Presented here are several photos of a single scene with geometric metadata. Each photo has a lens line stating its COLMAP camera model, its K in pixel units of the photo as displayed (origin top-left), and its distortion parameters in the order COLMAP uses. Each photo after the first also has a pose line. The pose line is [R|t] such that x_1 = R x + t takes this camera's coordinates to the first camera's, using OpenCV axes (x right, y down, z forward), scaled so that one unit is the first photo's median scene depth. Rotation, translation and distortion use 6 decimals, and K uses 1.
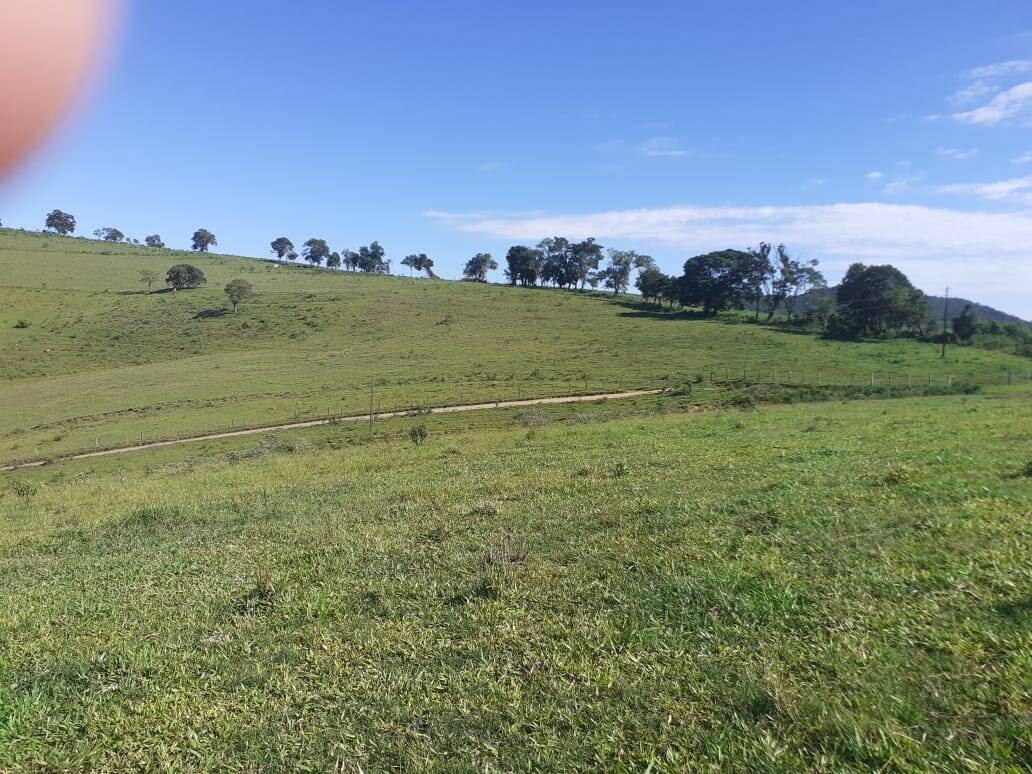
lens RADIAL K [[792.2, 0, 512.2], [0, 792.2, 392.6], [0, 0, 1]] dist [0.014925, -0.063359]
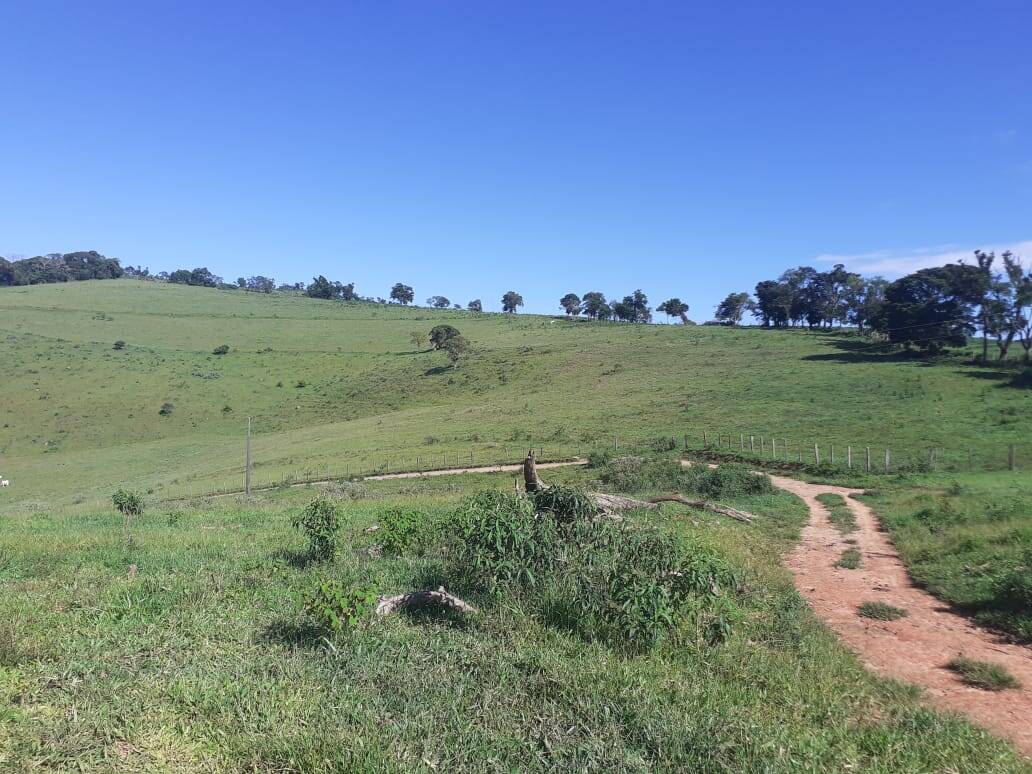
lens RADIAL K [[792.2, 0, 526.7], [0, 792.2, 383.6], [0, 0, 1]] dist [0.014925, -0.063359]
pose [[0.893868, -0.022780, -0.447751, 0.146645], [-0.012133, 0.997113, -0.074950, -0.005548], [0.448166, 0.072428, 0.891011, 0.110415]]
